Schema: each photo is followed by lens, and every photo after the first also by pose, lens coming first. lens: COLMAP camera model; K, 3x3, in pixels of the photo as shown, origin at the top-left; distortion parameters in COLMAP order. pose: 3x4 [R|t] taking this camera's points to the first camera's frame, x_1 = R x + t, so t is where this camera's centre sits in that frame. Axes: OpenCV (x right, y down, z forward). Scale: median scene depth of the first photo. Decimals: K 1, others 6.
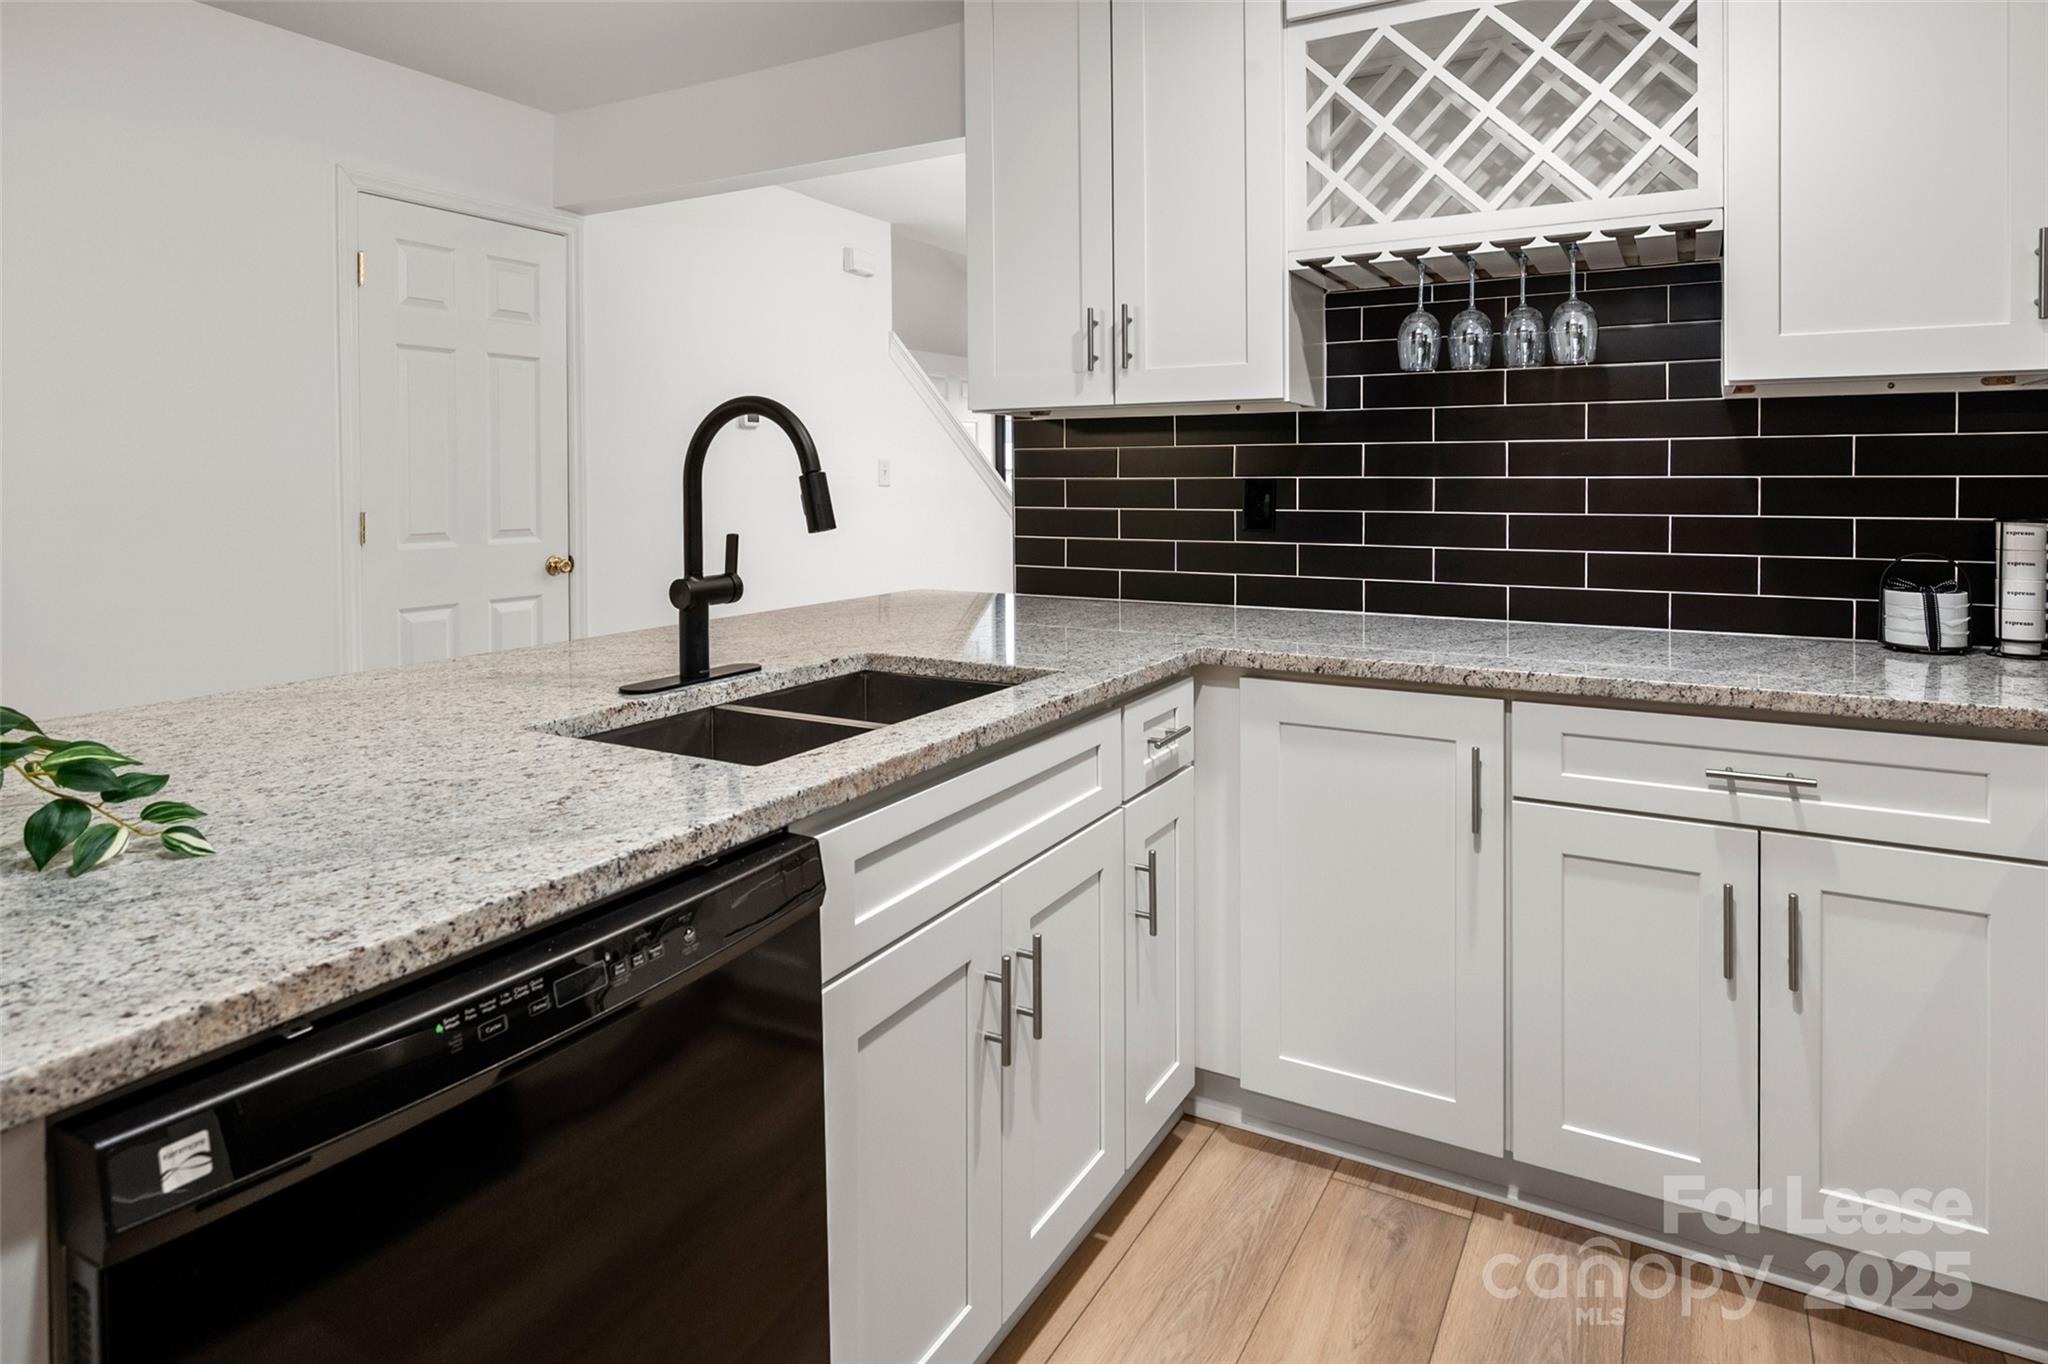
lens RADIAL K [[1154.7, 0, 1034.2], [0, 1154.7, 487.3], [0, 0, 1]] dist [-0.001708, -0.000164]
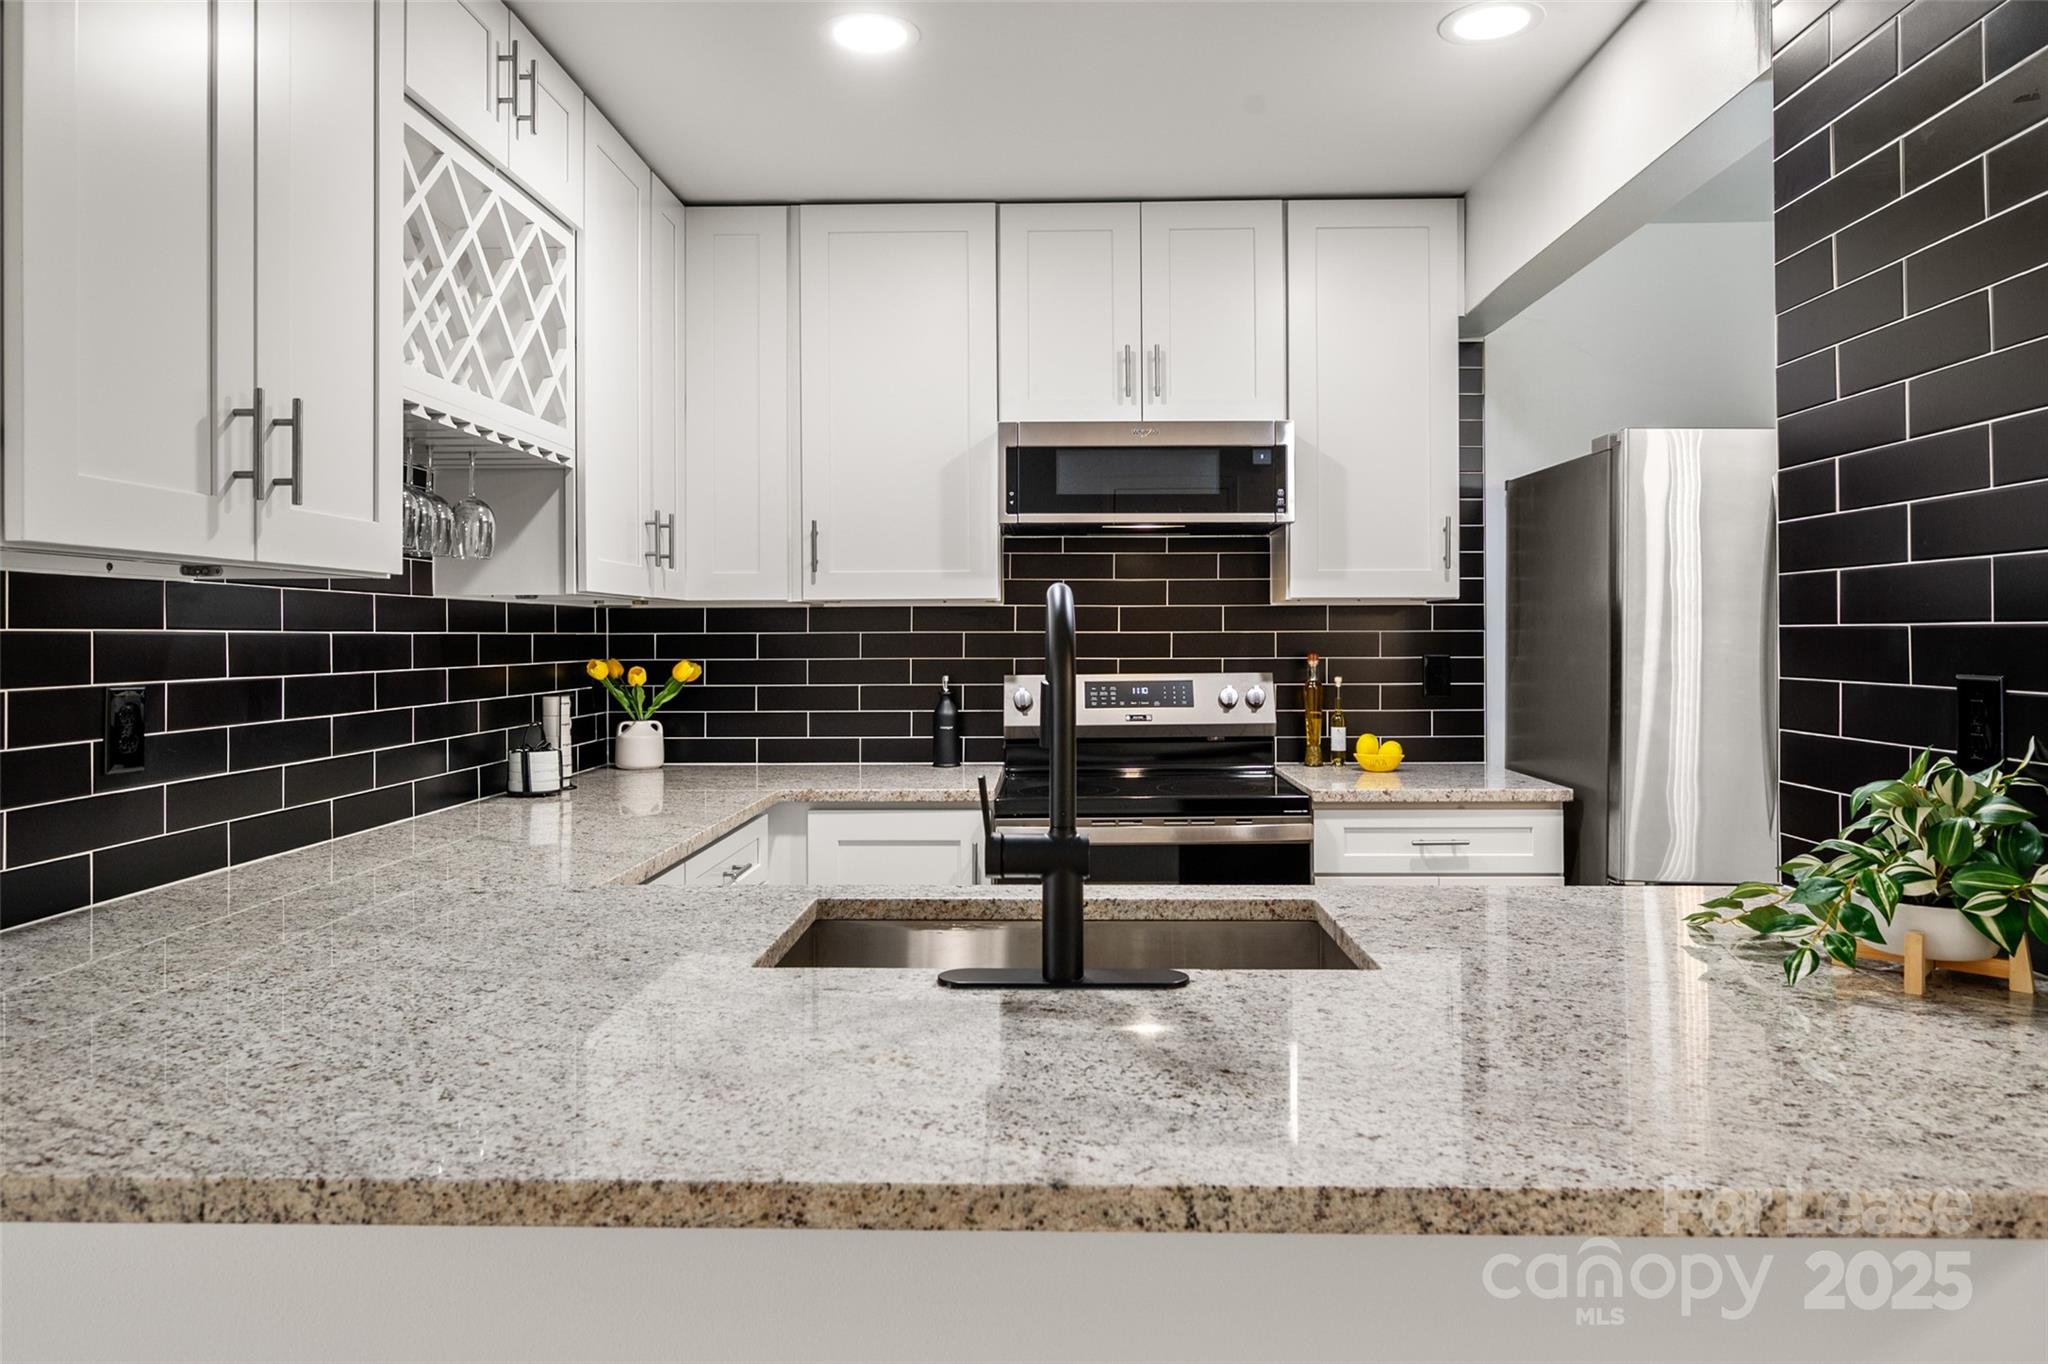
lens RADIAL K [[1323.5, 0, 1031.0], [0, 1323.5, 633.4], [0, 0, 1]] dist [-0.005631, 0.001851]
pose [[-0.466204, 0.007462, 0.884646, -0.793437], [0.013449, 0.999909, -0.001346, -0.033791], [-0.884575, 0.011270, -0.466262, 1.107942]]
